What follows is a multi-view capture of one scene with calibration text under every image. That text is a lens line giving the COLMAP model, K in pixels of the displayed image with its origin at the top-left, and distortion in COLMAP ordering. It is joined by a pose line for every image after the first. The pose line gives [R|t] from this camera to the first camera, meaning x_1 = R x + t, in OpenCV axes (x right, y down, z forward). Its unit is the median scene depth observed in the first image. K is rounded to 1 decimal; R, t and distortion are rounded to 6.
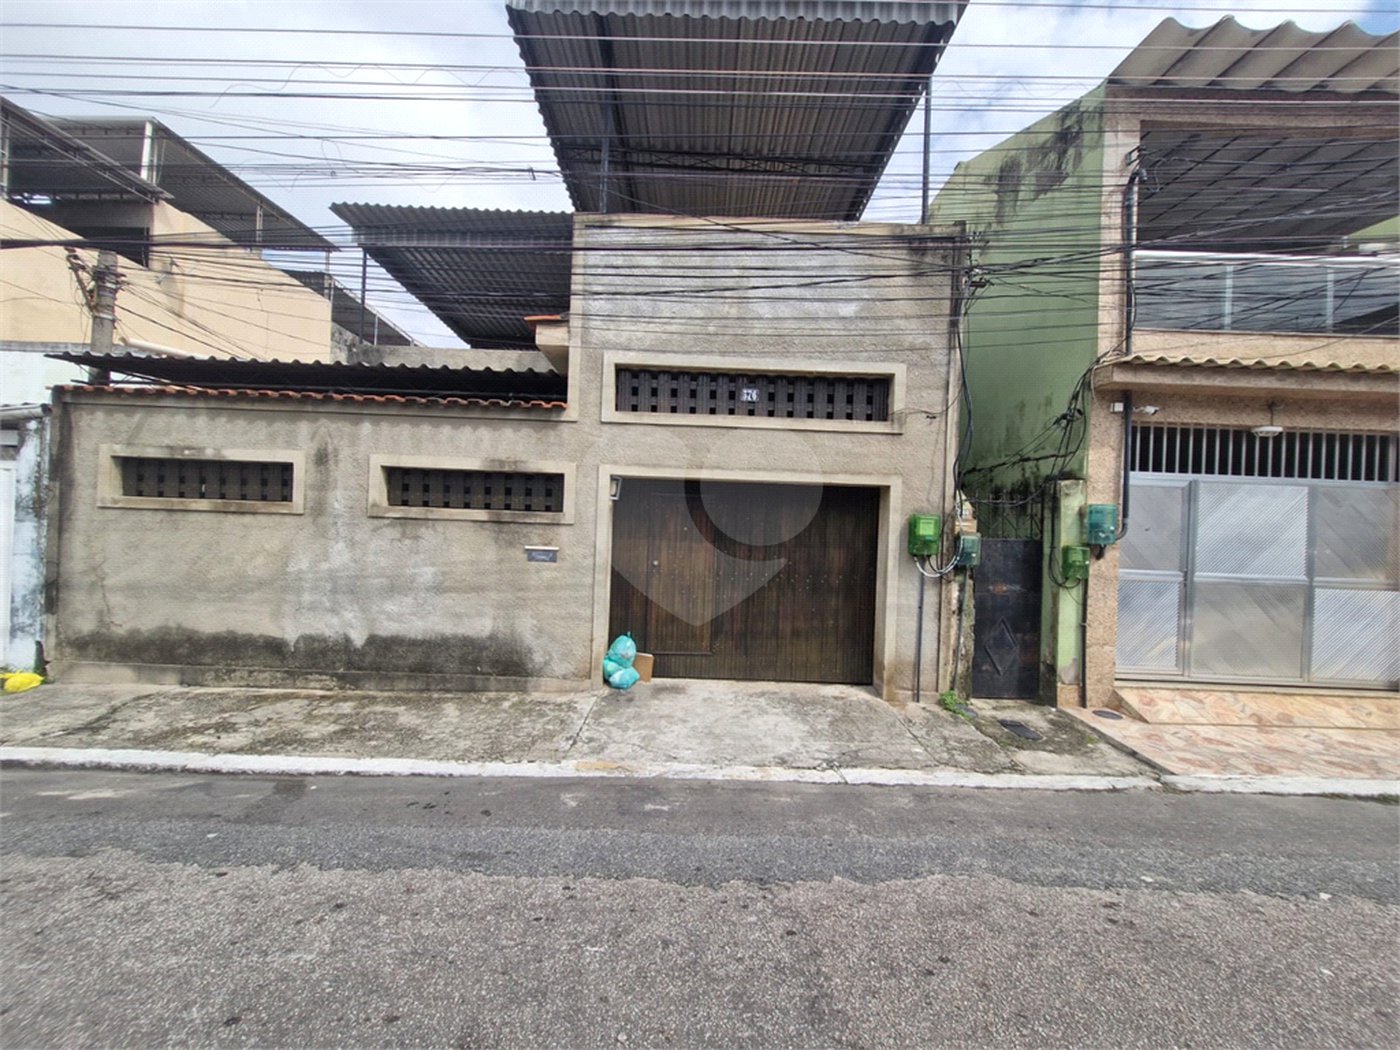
lens RADIAL K [[551.0, 0, 700.9], [0, 551.0, 527.4], [0, 0, 1]] dist [0.002372, -0.000465]
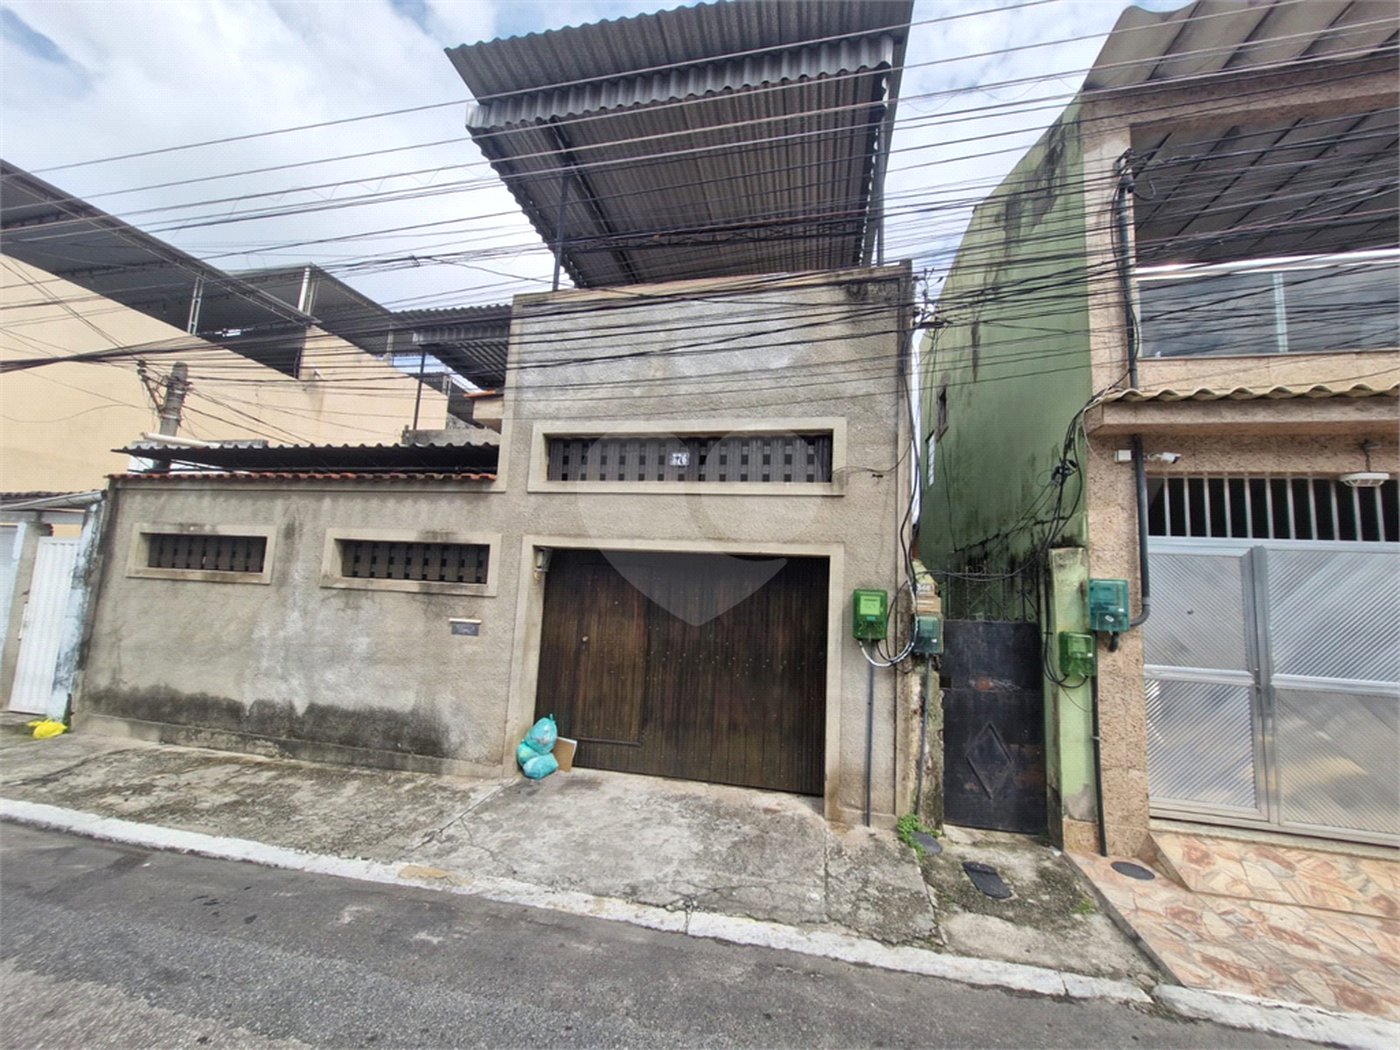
lens RADIAL K [[566.5, 0, 603.5], [0, 566.5, 527.1], [0, 0, 1]] dist [-0.003618, 0.002609]
pose [[0.978021, -0.014769, -0.207985, 0.178938], [-0.011219, 0.992316, -0.123222, -0.007154], [0.208206, 0.122847, 0.970340, 0.063810]]
